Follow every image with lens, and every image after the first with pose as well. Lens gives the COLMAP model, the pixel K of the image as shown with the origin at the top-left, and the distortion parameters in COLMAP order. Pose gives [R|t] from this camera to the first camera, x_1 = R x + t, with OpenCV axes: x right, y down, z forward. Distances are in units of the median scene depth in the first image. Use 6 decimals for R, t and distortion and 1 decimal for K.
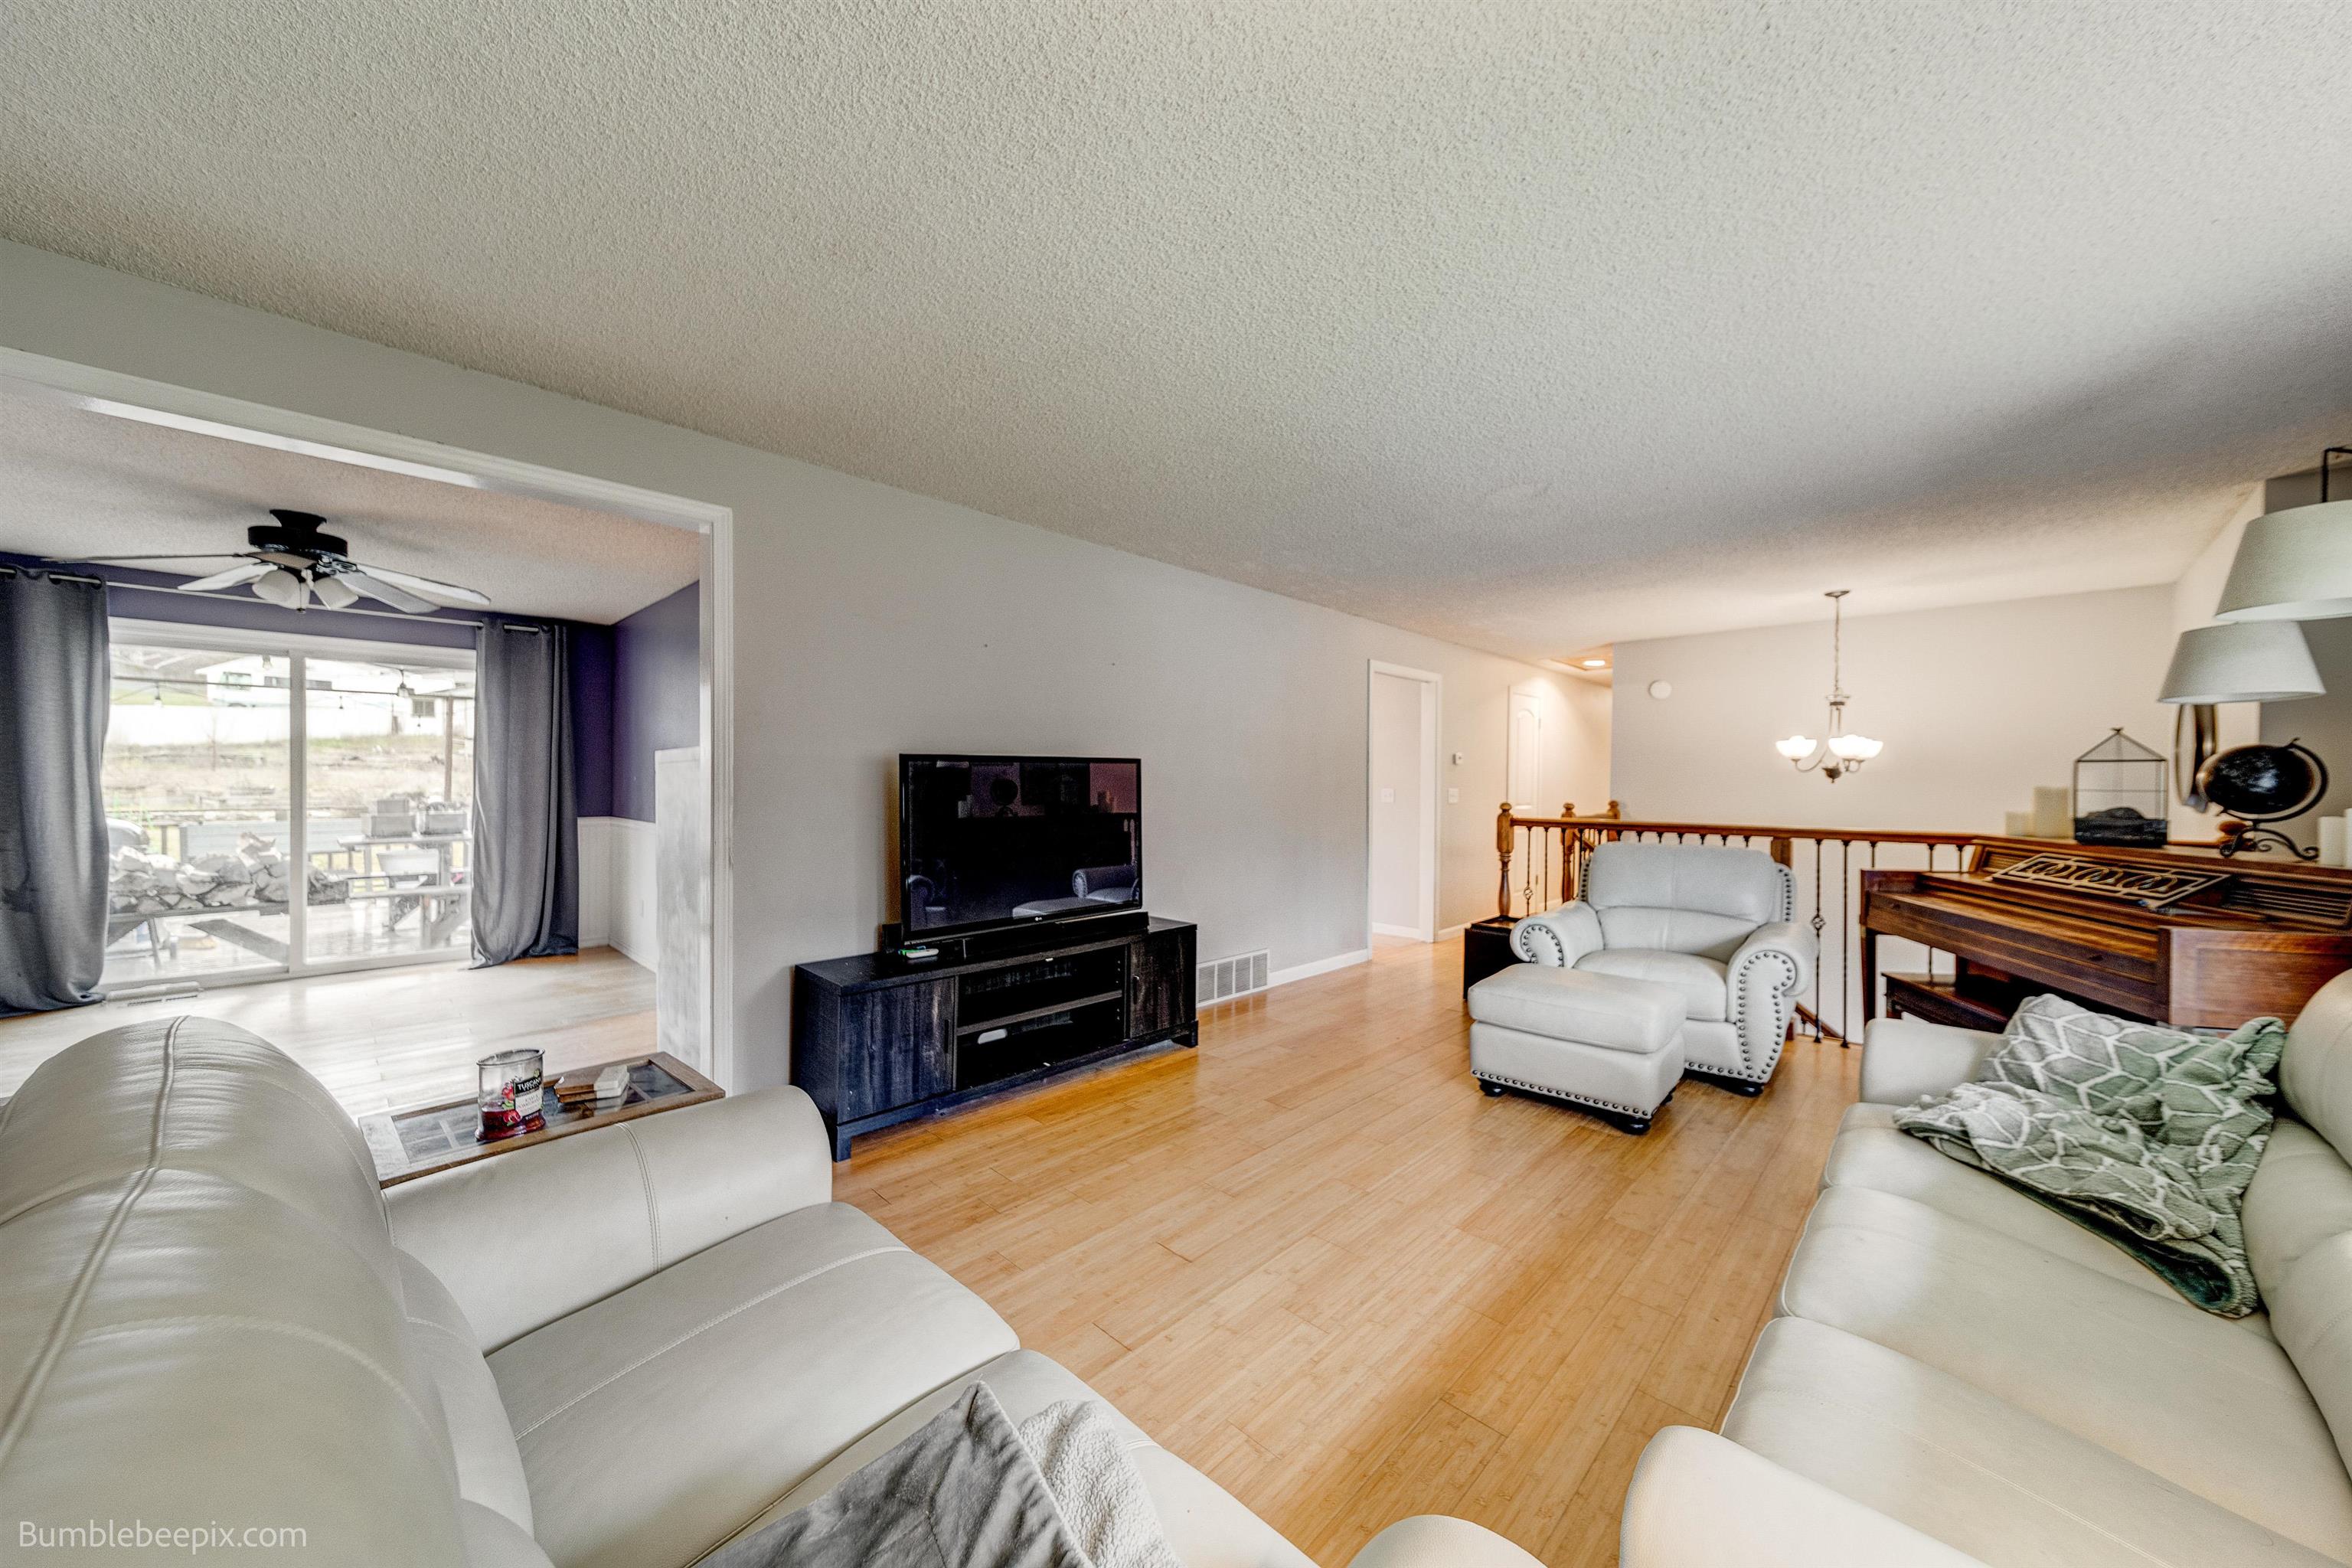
lens RADIAL K [[820.4, 0, 1198.1], [0, 820.4, 775.2], [0, 0, 1]] dist [0.005117, -0.000036]
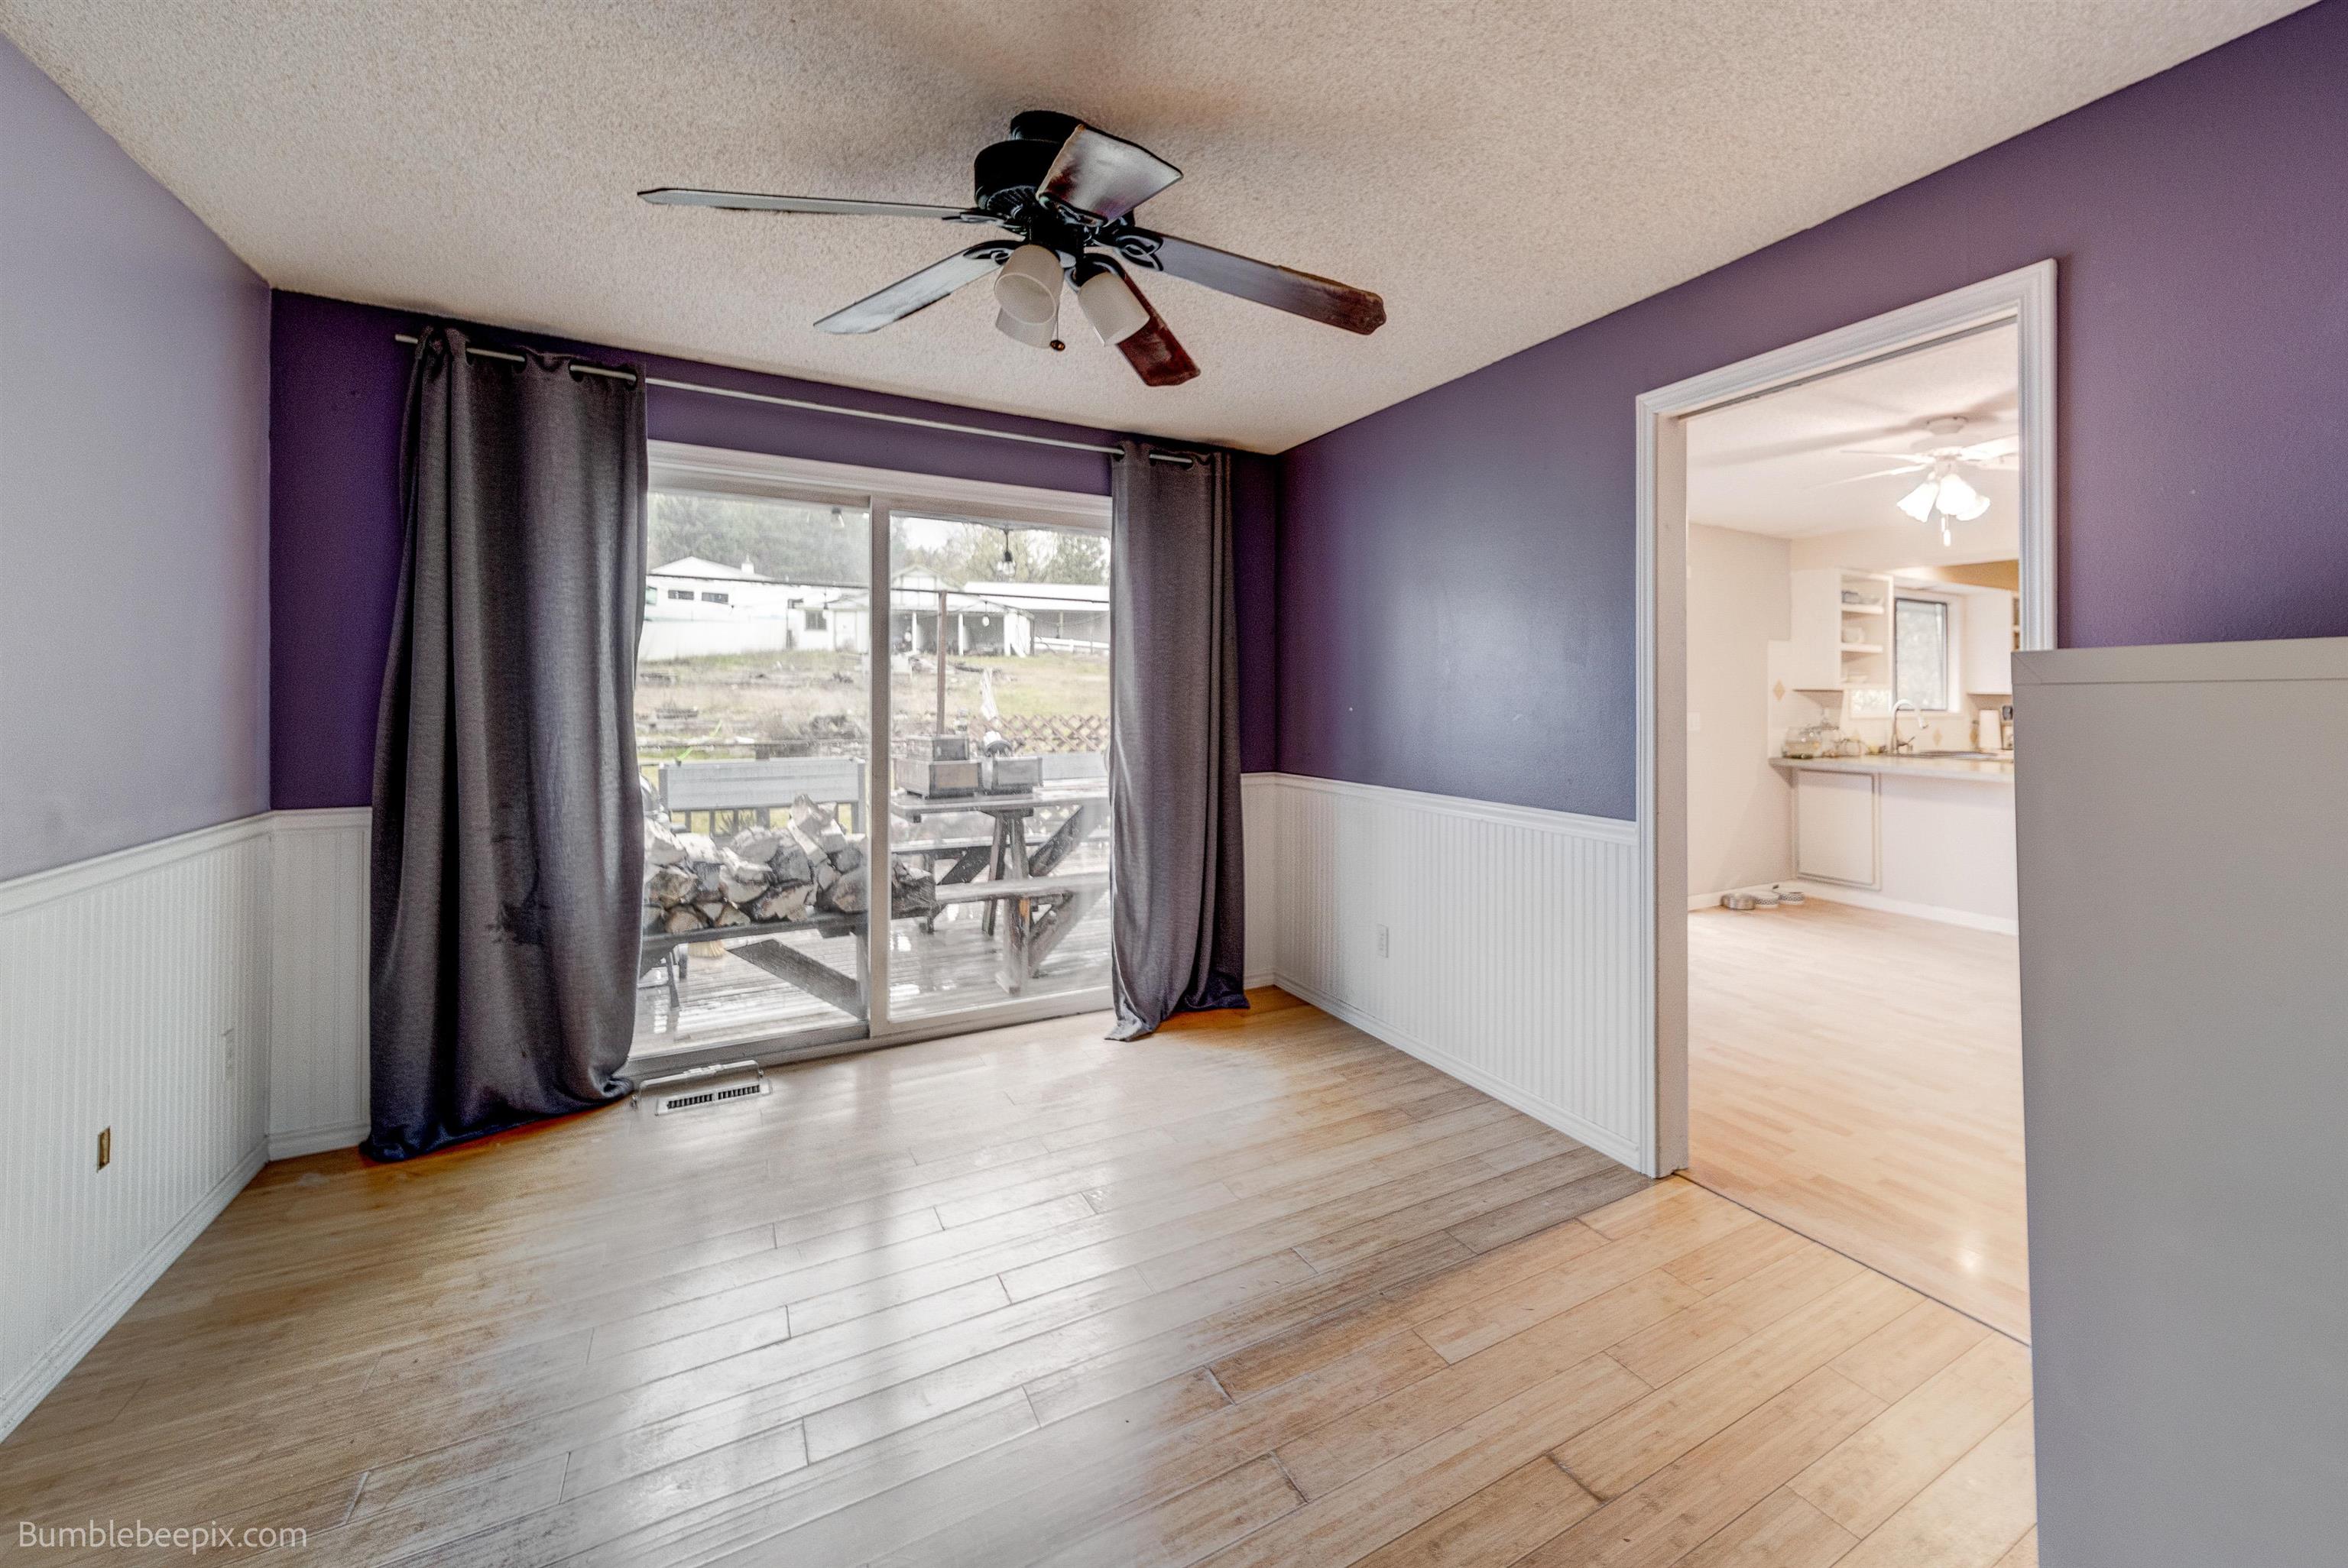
lens RADIAL K [[1002.2, 0, 1416.5], [0, 1002.2, 678.2], [0, 0, 1]] dist [0.012726, 0.000333]
pose [[0.979632, -0.005827, -0.200714, -0.557951], [0.003299, 0.999911, -0.012928, -0.009193], [0.200772, 0.012002, 0.979565, 0.357987]]
